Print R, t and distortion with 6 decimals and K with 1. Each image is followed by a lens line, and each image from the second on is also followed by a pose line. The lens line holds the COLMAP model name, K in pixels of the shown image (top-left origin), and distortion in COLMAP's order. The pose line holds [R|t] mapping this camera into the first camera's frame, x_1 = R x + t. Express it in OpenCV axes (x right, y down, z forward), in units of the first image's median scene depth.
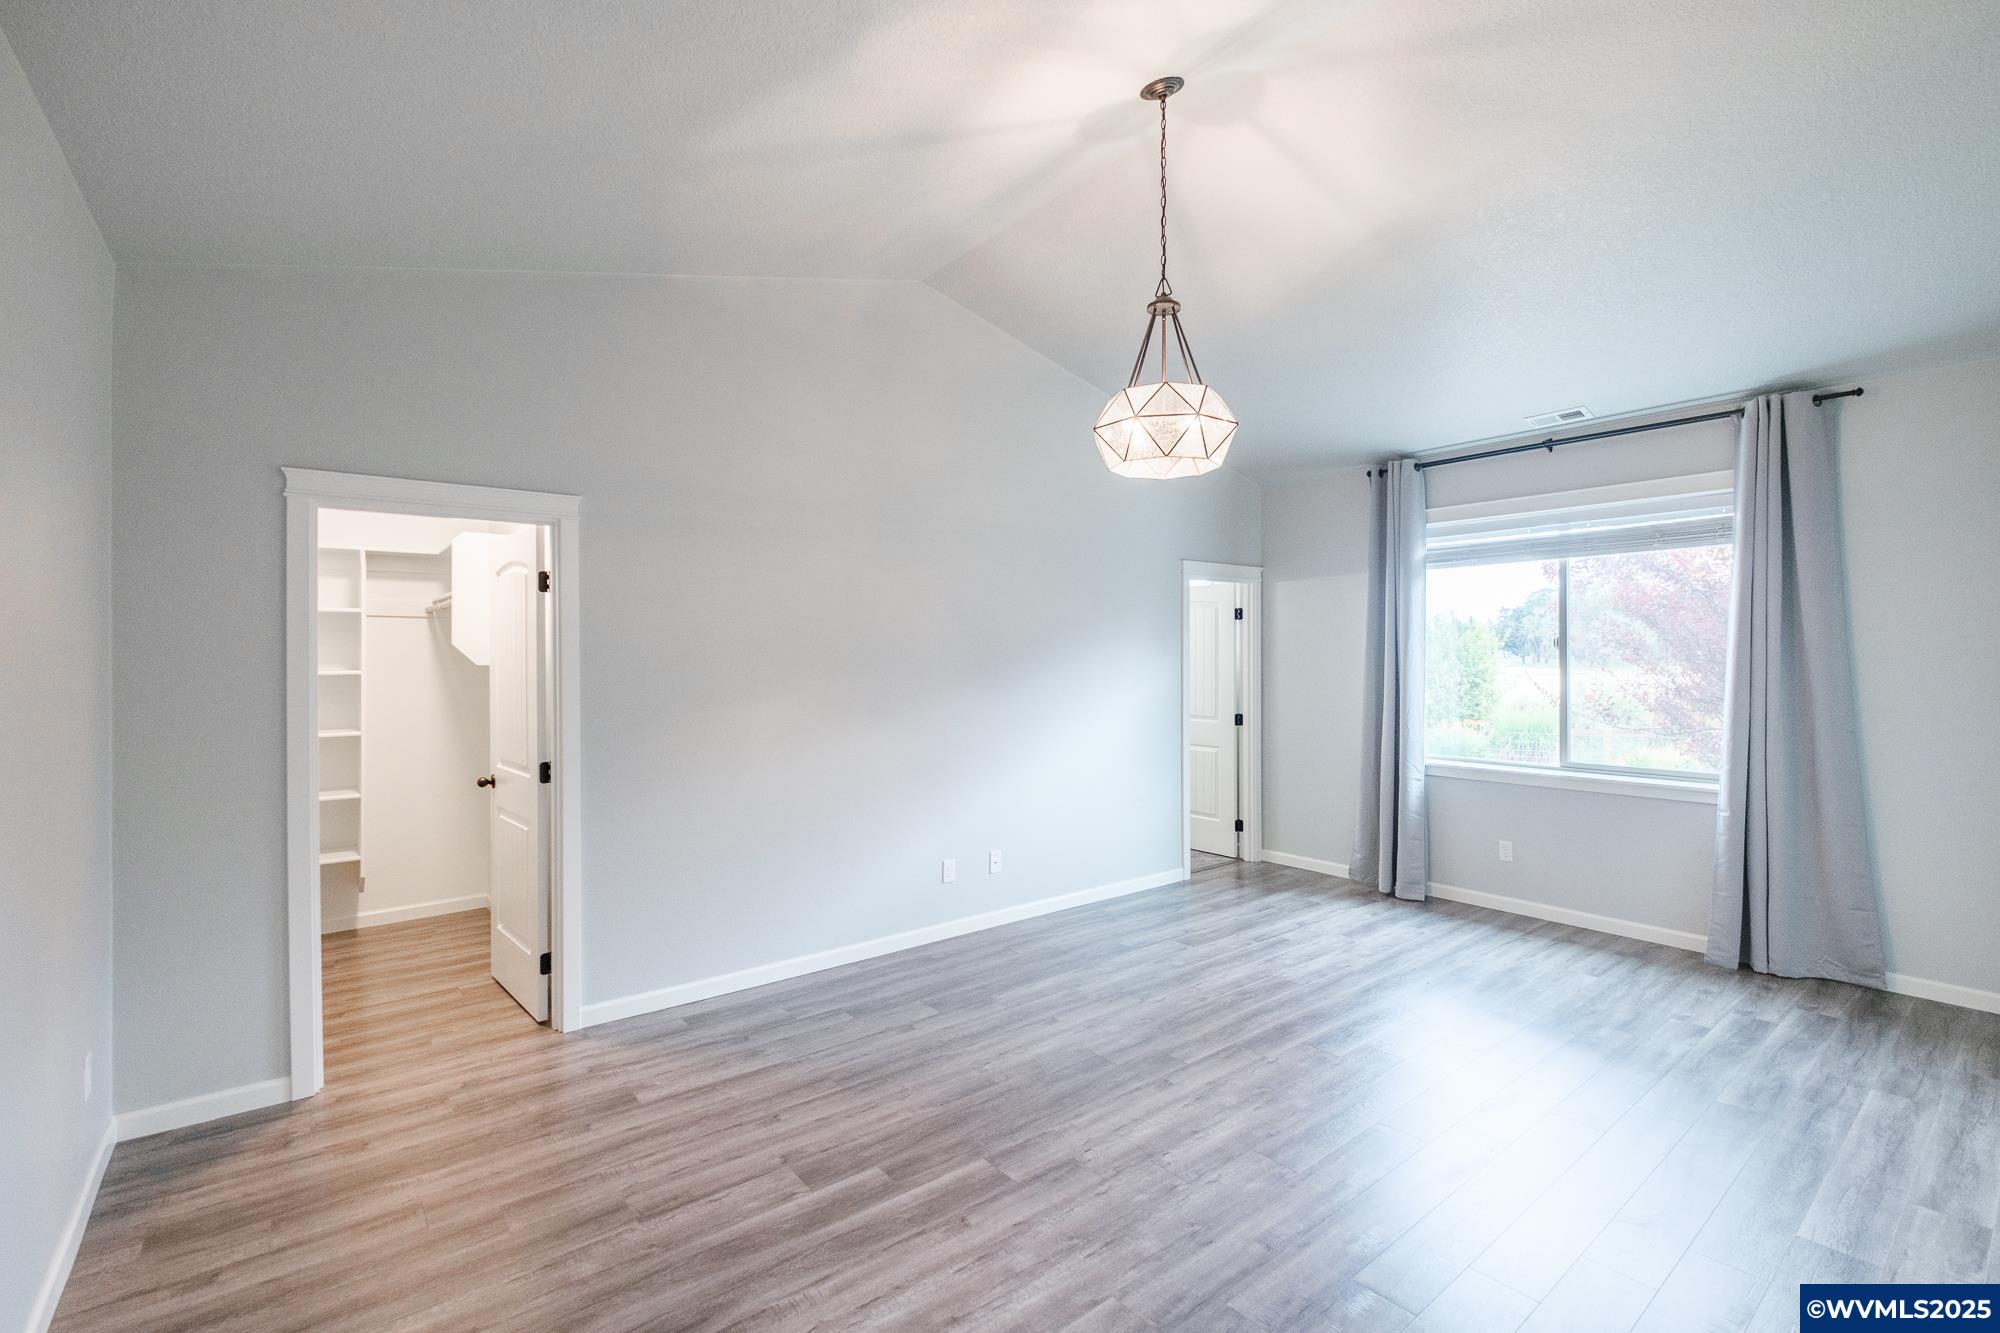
lens RADIAL K [[885.1, 0, 1008.3], [0, 885.1, 655.2], [0, 0, 1]] dist [0.001926, -0.000401]
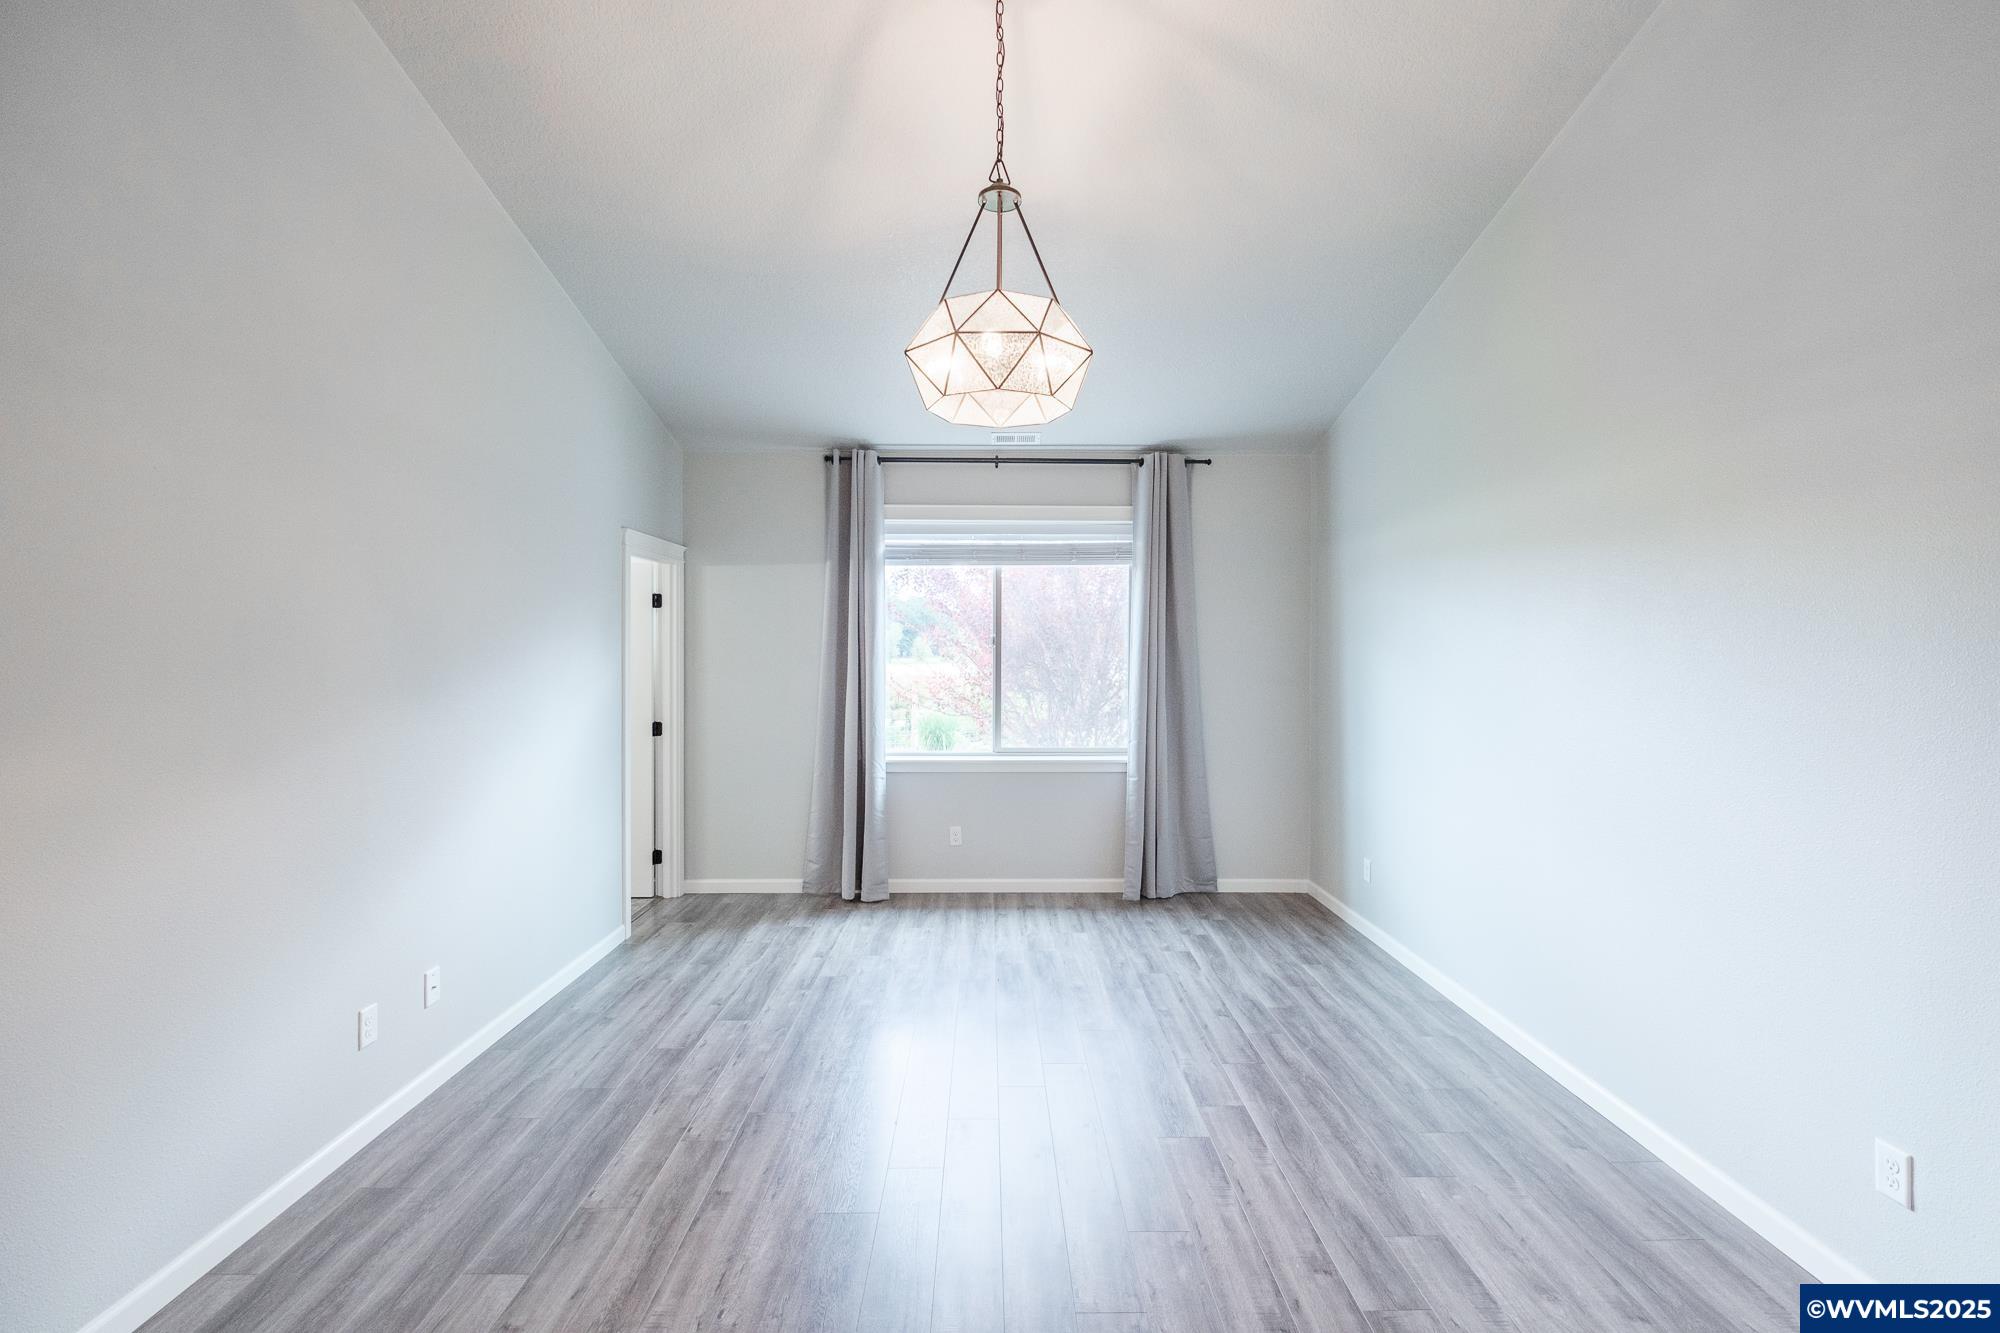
lens RADIAL K [[891.9, 0, 1000.4], [0, 891.9, 663.0], [0, 0, 1]] dist [0.026605, -0.023124]
pose [[0.617720, -0.006201, 0.786374, -0.271379], [-0.005447, 0.999911, 0.012164, -0.000479], [-0.786380, -0.011797, 0.617631, 0.321855]]
